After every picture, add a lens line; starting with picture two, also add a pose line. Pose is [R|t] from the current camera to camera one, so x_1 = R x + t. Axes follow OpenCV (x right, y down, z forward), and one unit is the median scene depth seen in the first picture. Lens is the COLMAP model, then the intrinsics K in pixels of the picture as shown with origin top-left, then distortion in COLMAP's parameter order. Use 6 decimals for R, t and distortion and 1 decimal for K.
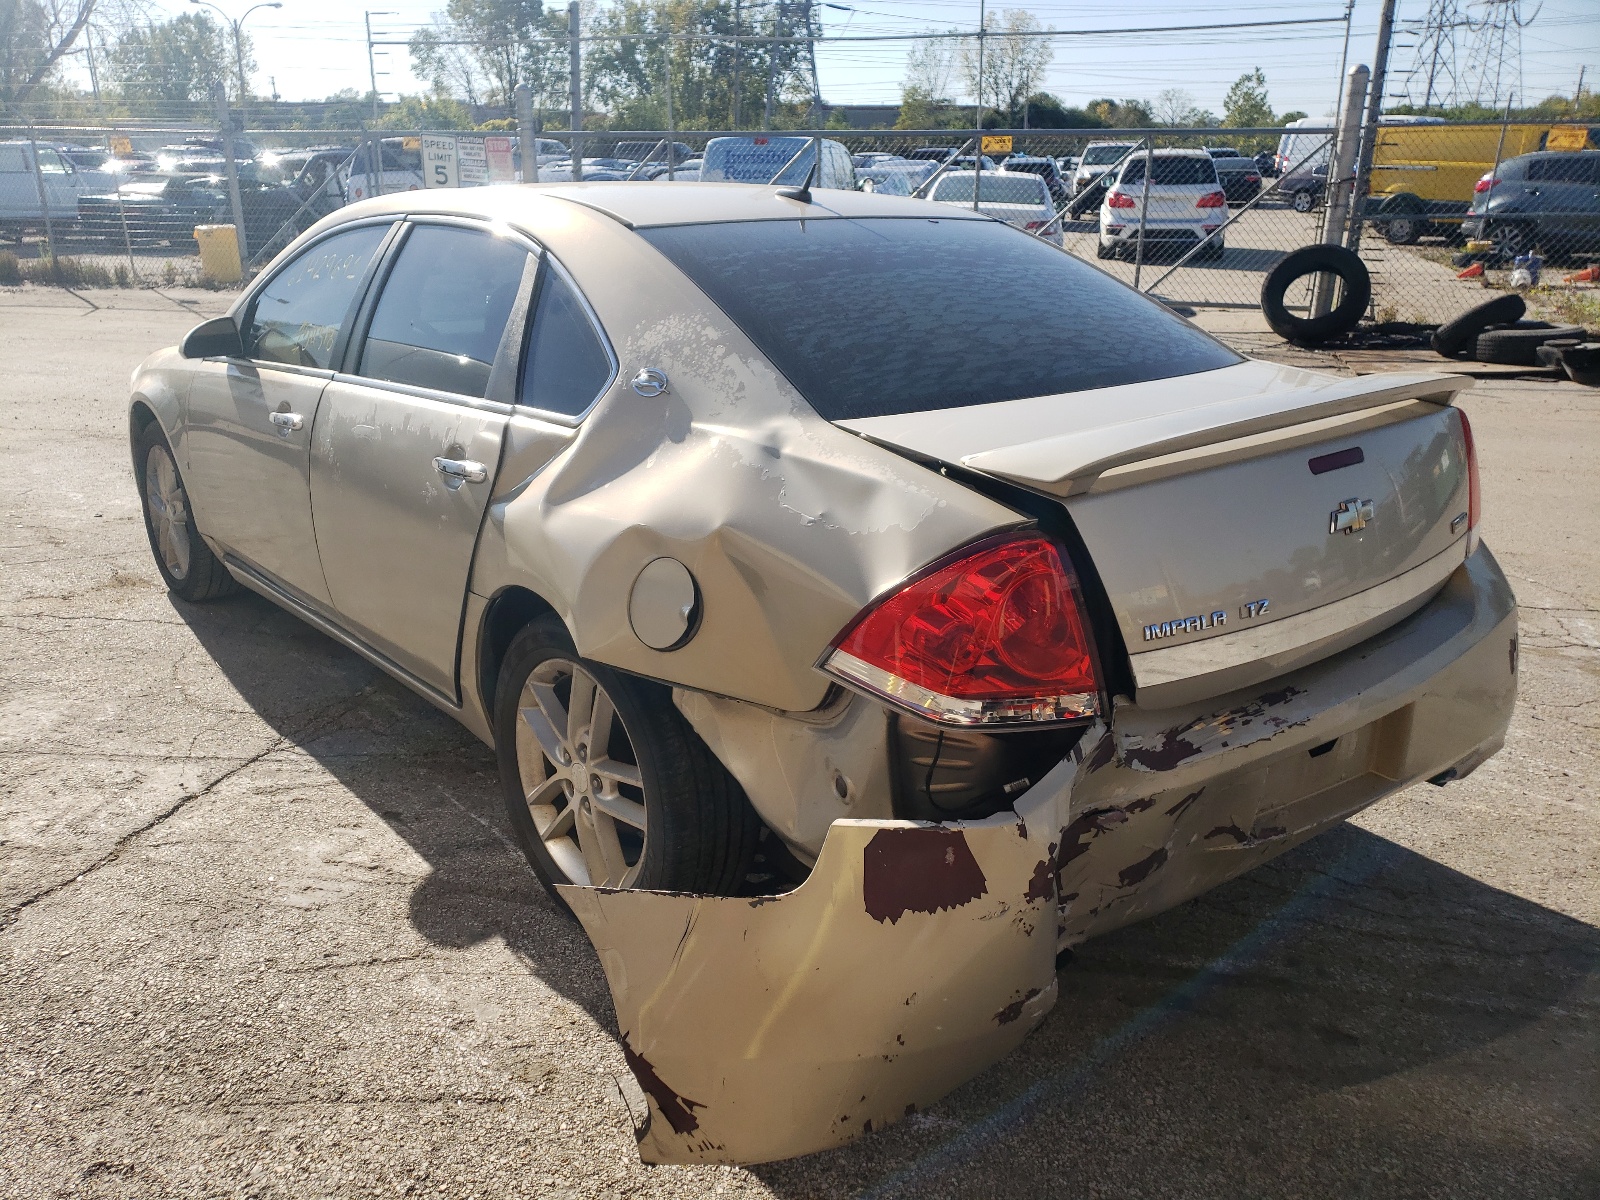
lens RADIAL K [[1207.5, 0, 800.0], [0, 1207.5, 600.0], [0, 0, 1]] dist [0.012192, 0.003676]
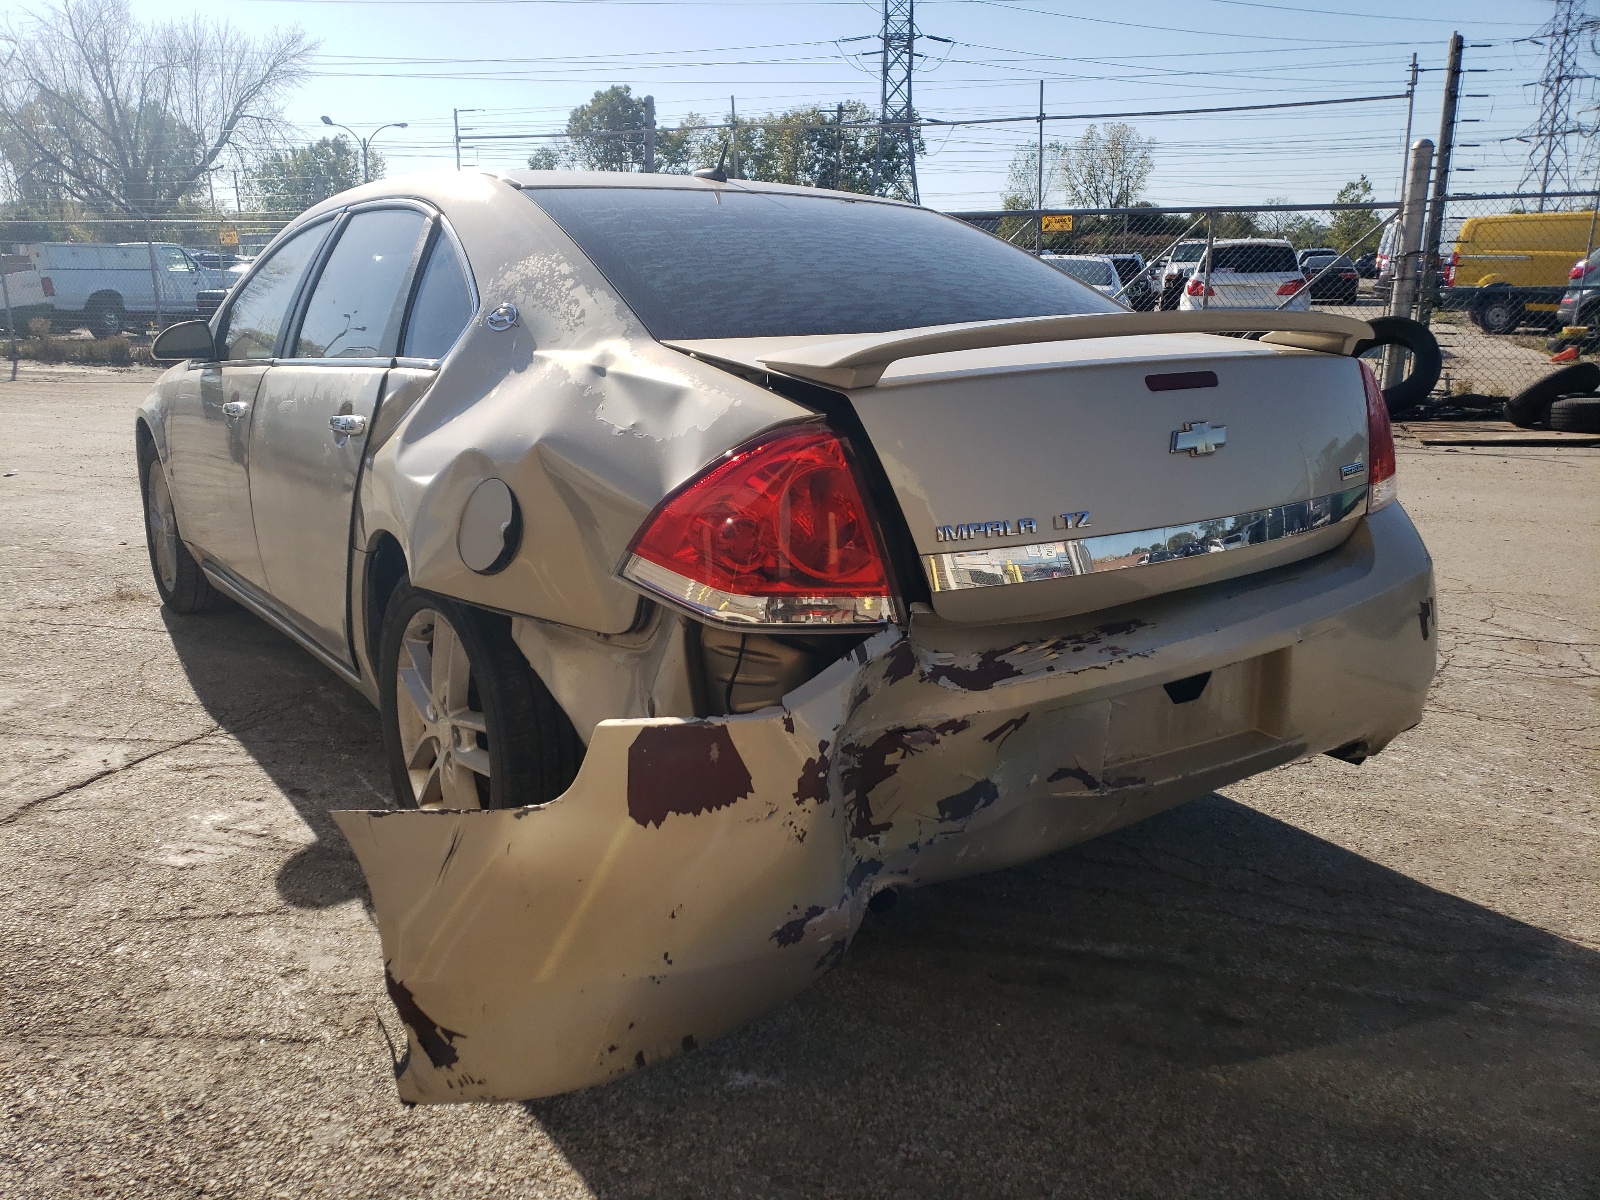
lens RADIAL K [[1208.1, 0, 804.6], [0, 1208.1, 589.1], [0, 0, 1]] dist [0.019519, 0.004007]
pose [[0.997489, 0.011874, -0.069814, 0.188098], [-0.017748, 0.996296, -0.084133, 0.117483], [0.068557, 0.085161, 0.994006, 0.037327]]
